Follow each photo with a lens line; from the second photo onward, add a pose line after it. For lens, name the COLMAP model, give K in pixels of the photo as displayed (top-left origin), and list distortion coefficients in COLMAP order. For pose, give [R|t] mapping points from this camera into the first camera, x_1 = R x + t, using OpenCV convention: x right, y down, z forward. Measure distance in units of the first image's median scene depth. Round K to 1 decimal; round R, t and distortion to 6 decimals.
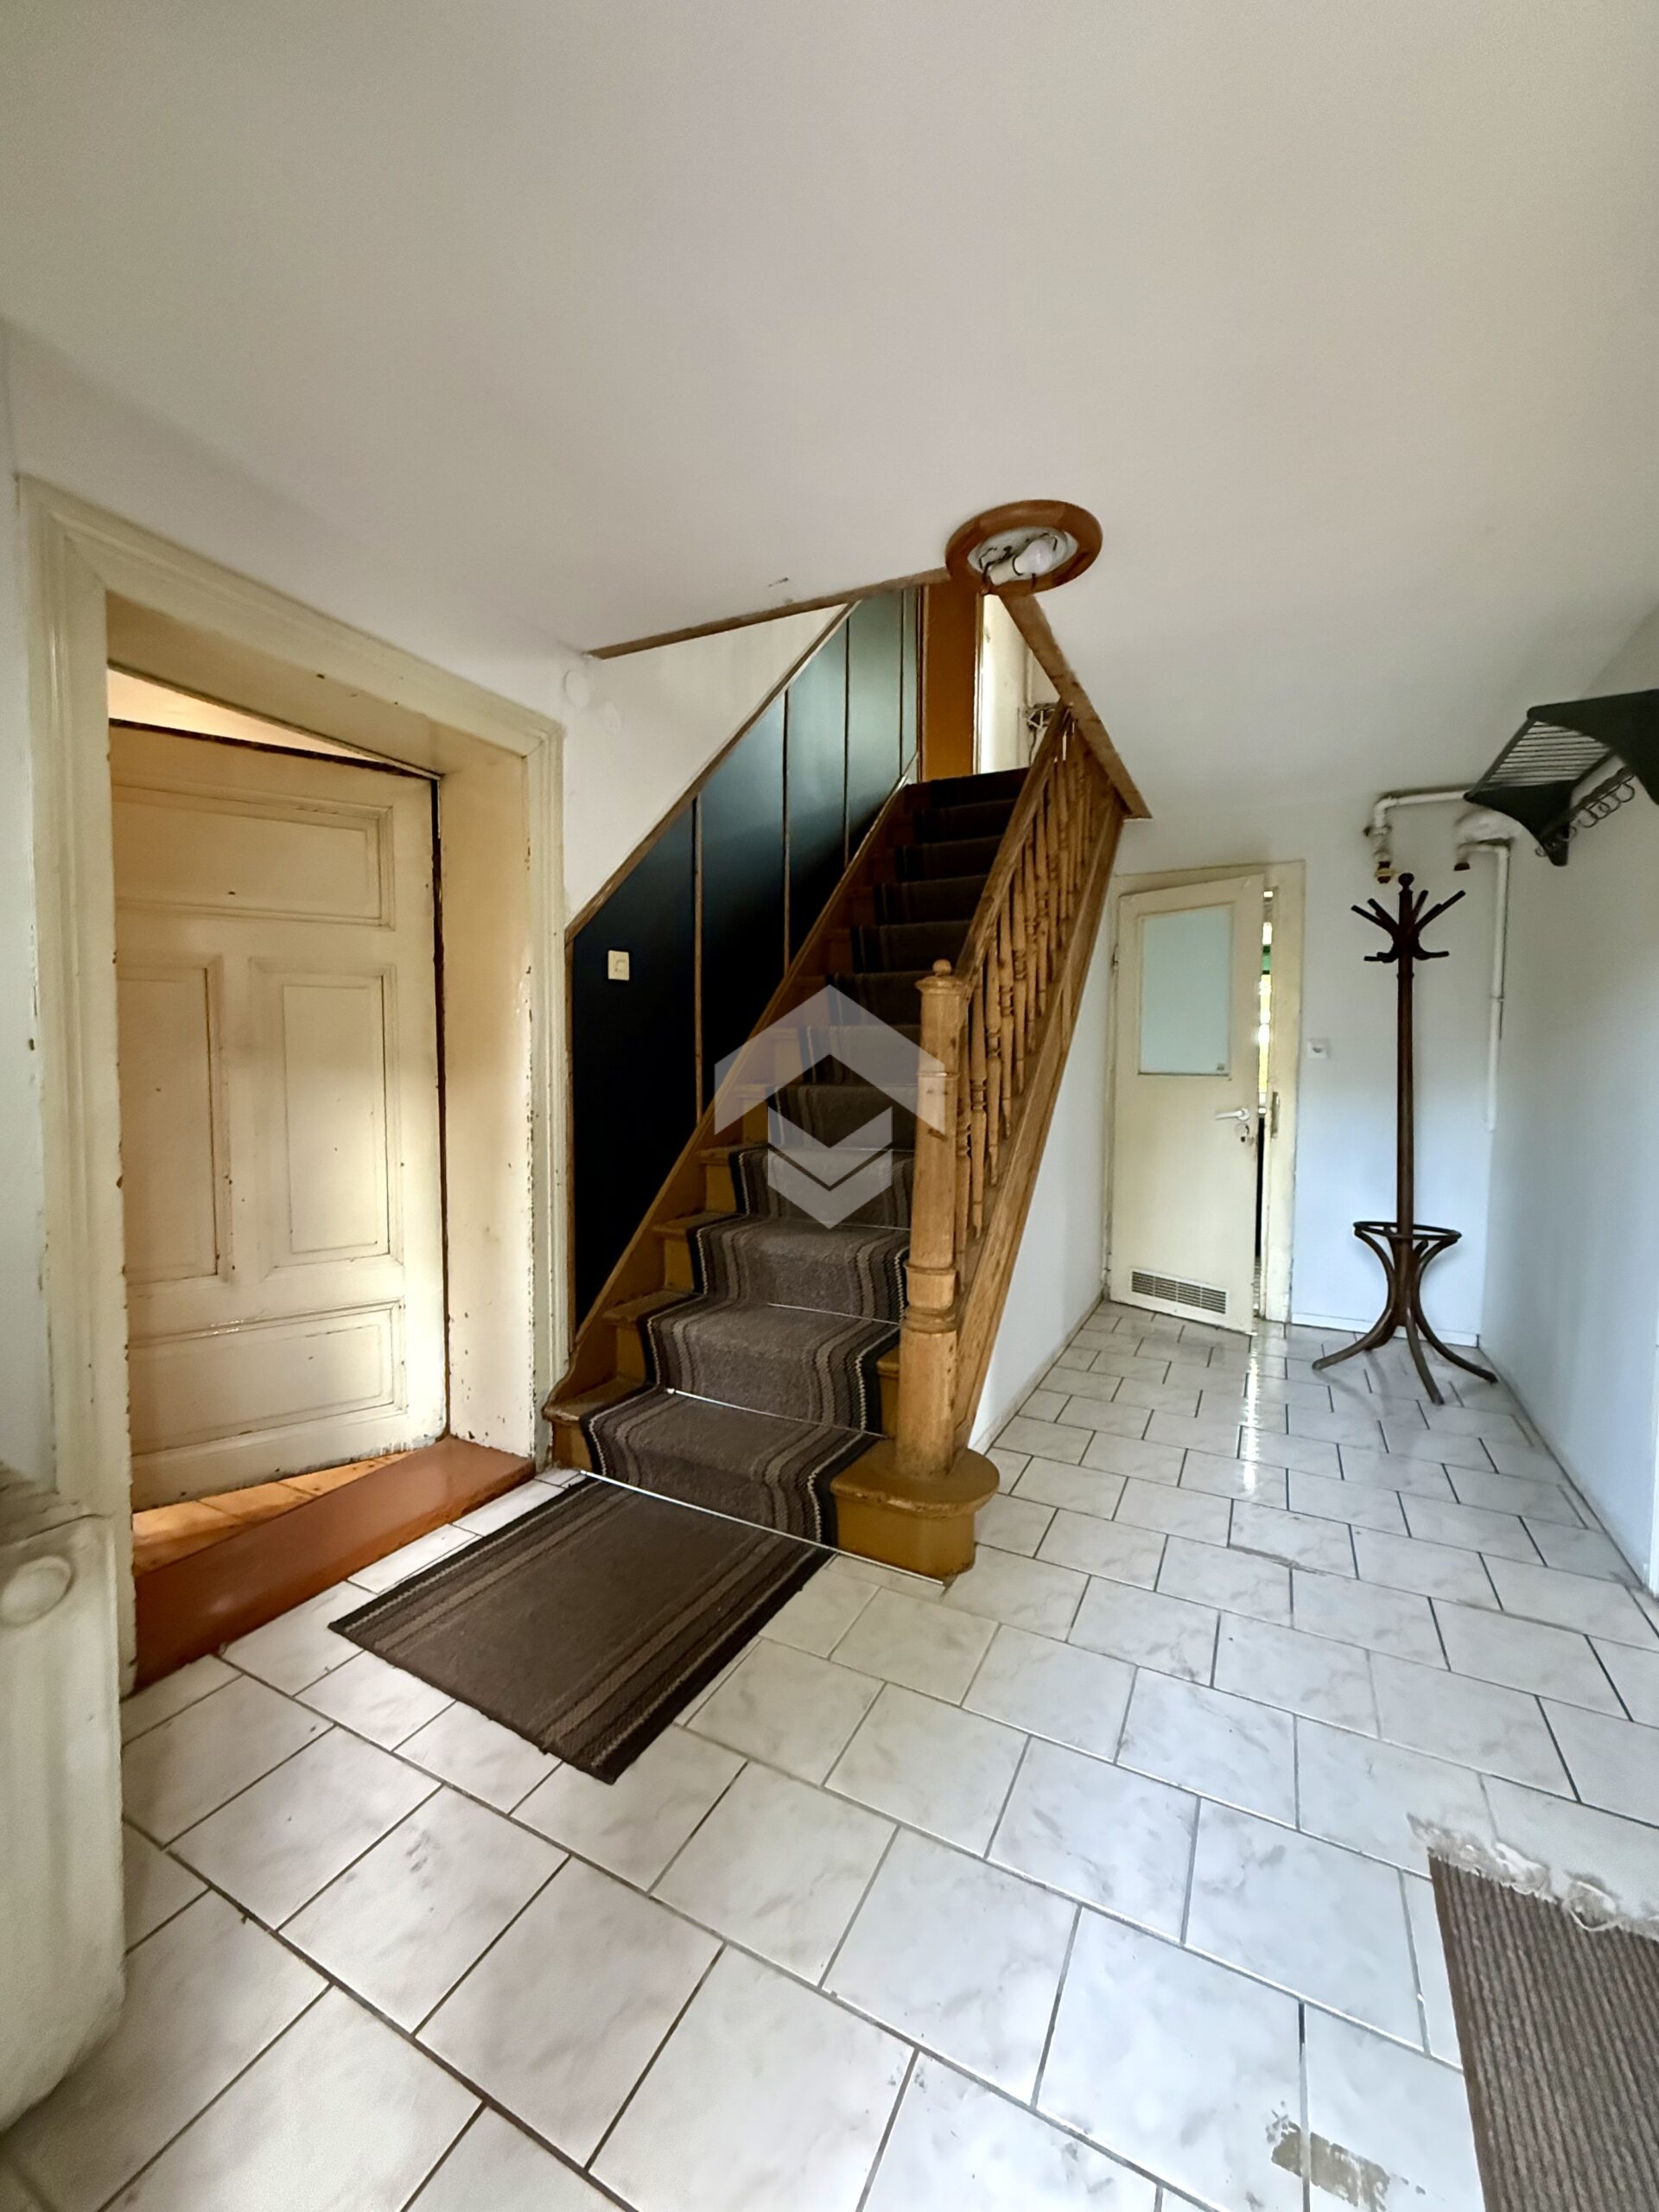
lens RADIAL K [[877.0, 0, 833.6], [0, 877.0, 1099.6], [0, 0, 1]] dist [-0.000665, 0.000008]
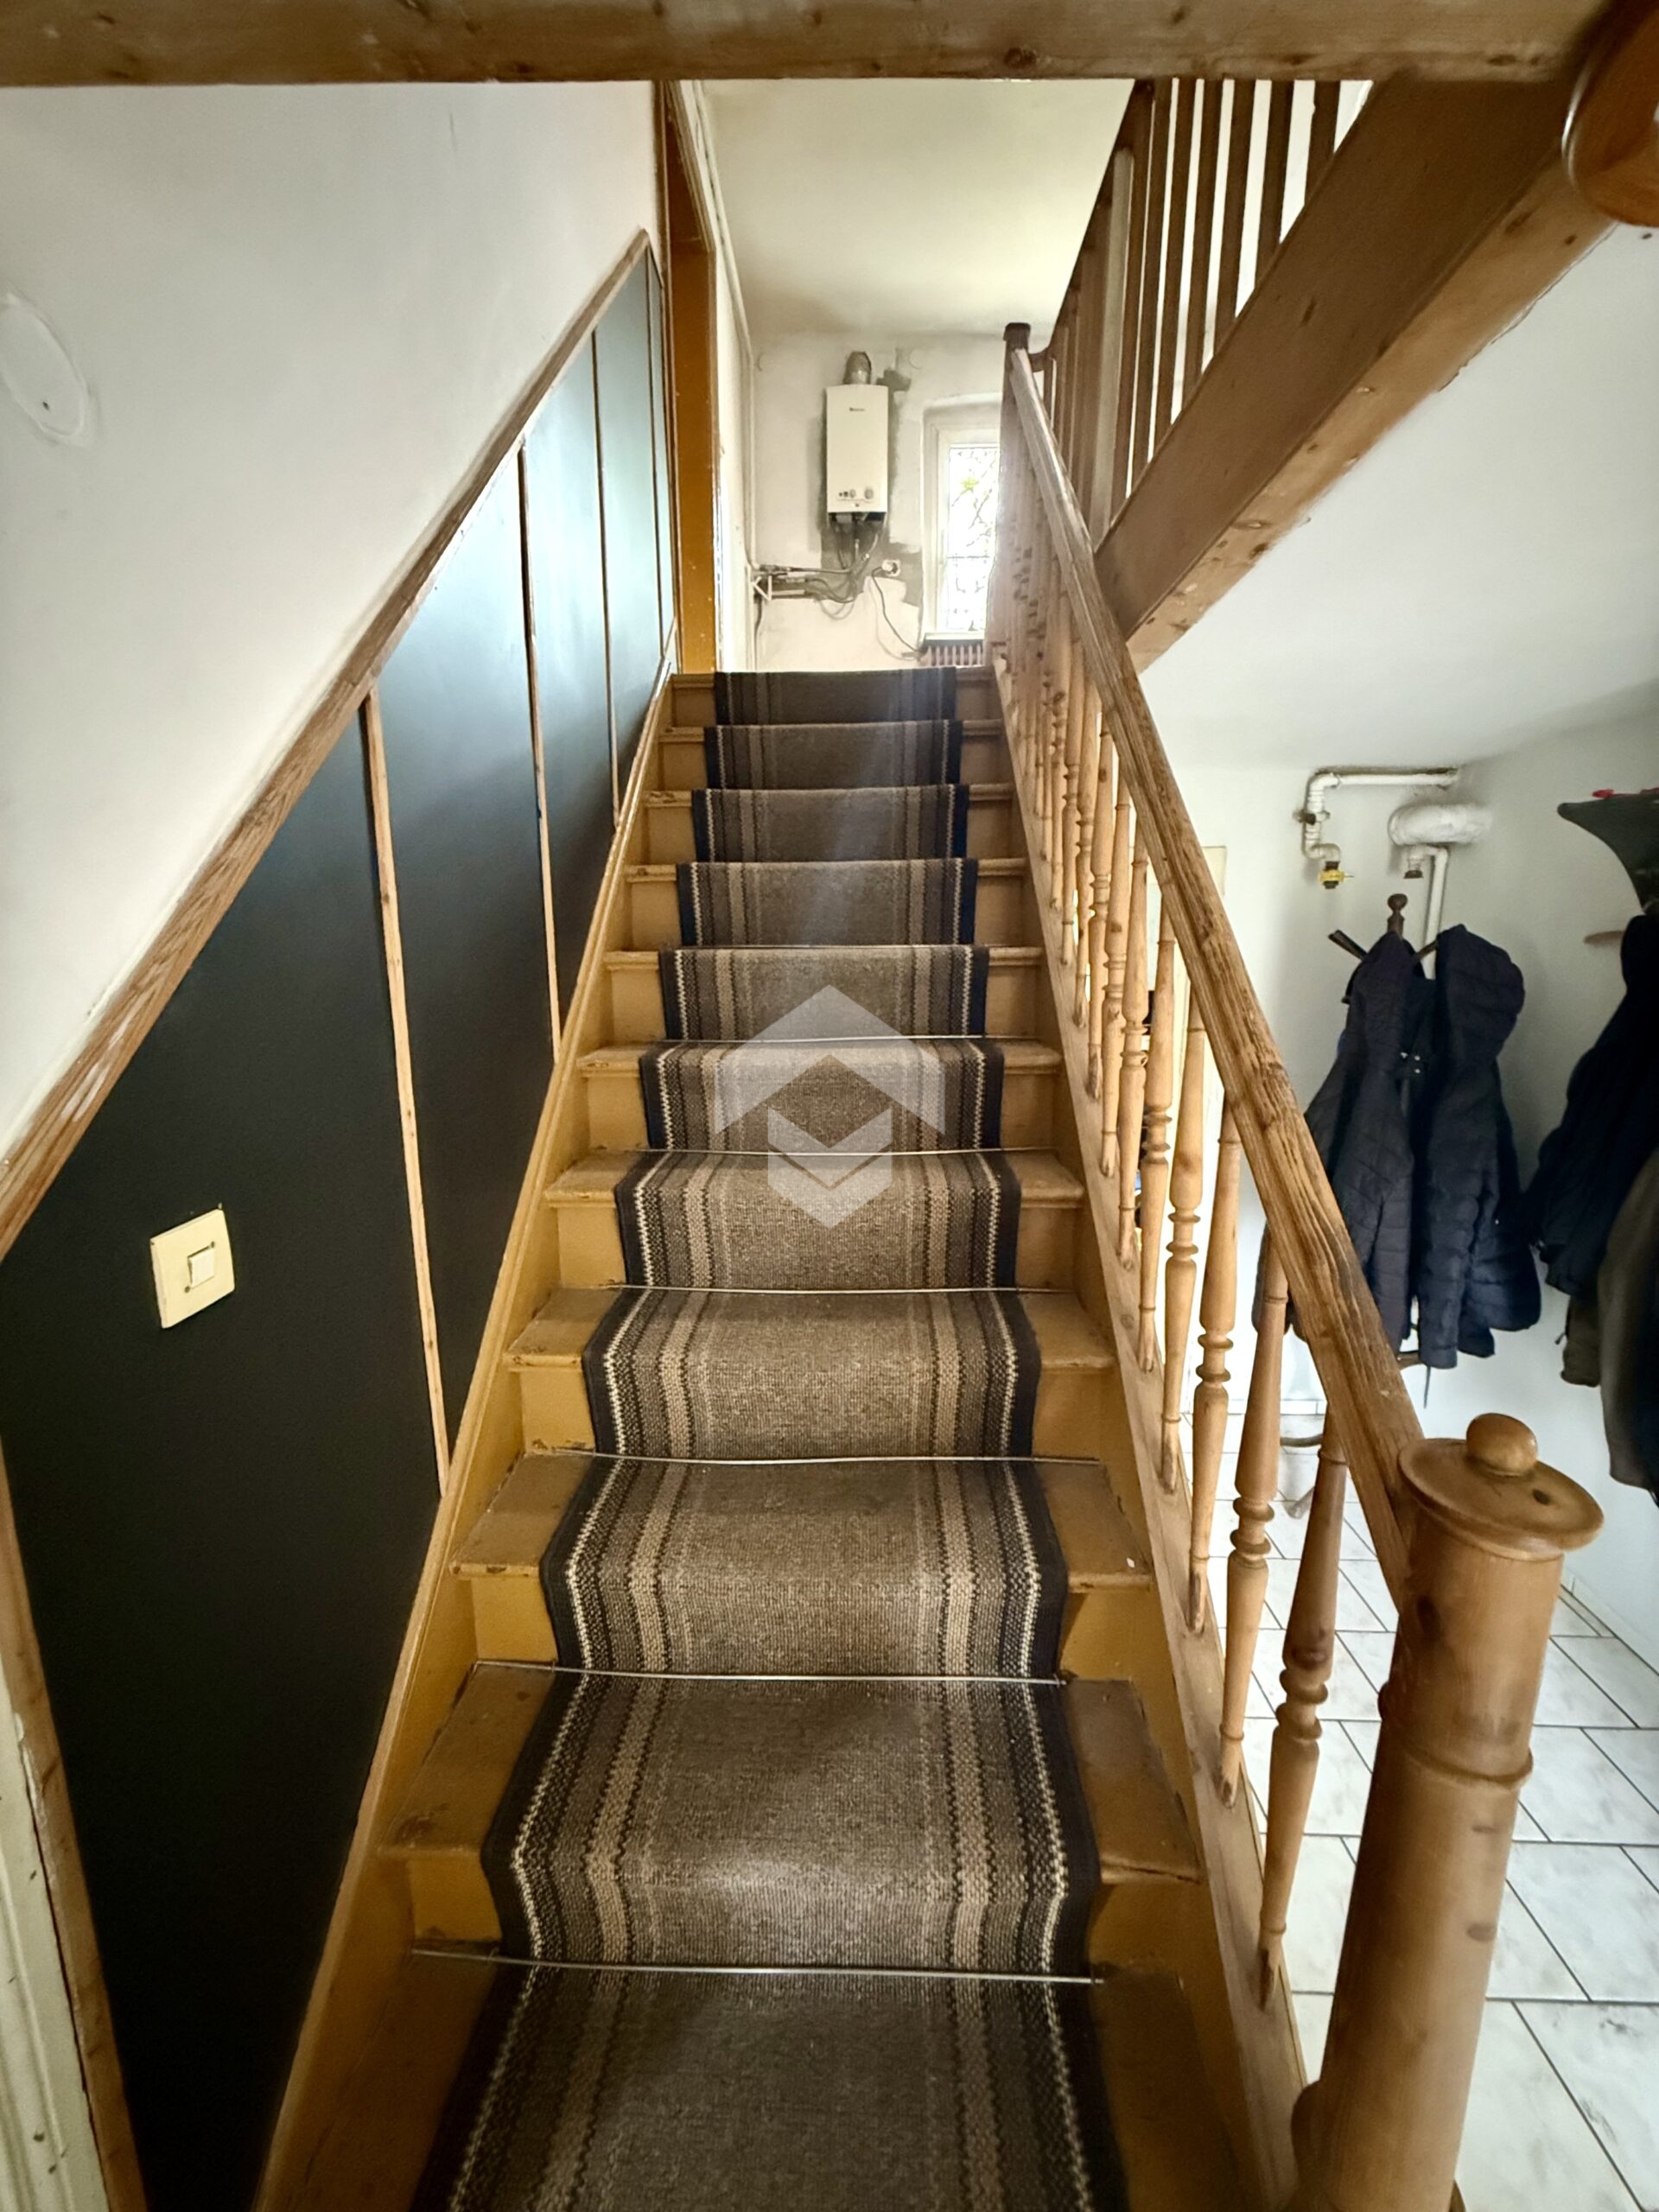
lens RADIAL K [[877.0, 0, 827.0], [0, 877.0, 1105.6], [0, 0, 1]] dist [-0.000665, 0.000008]
pose [[0.906649, -0.087654, 0.412678, -0.149144], [0.031732, 0.989576, 0.140473, -0.221955], [-0.420690, -0.114265, 0.899980, 0.571083]]
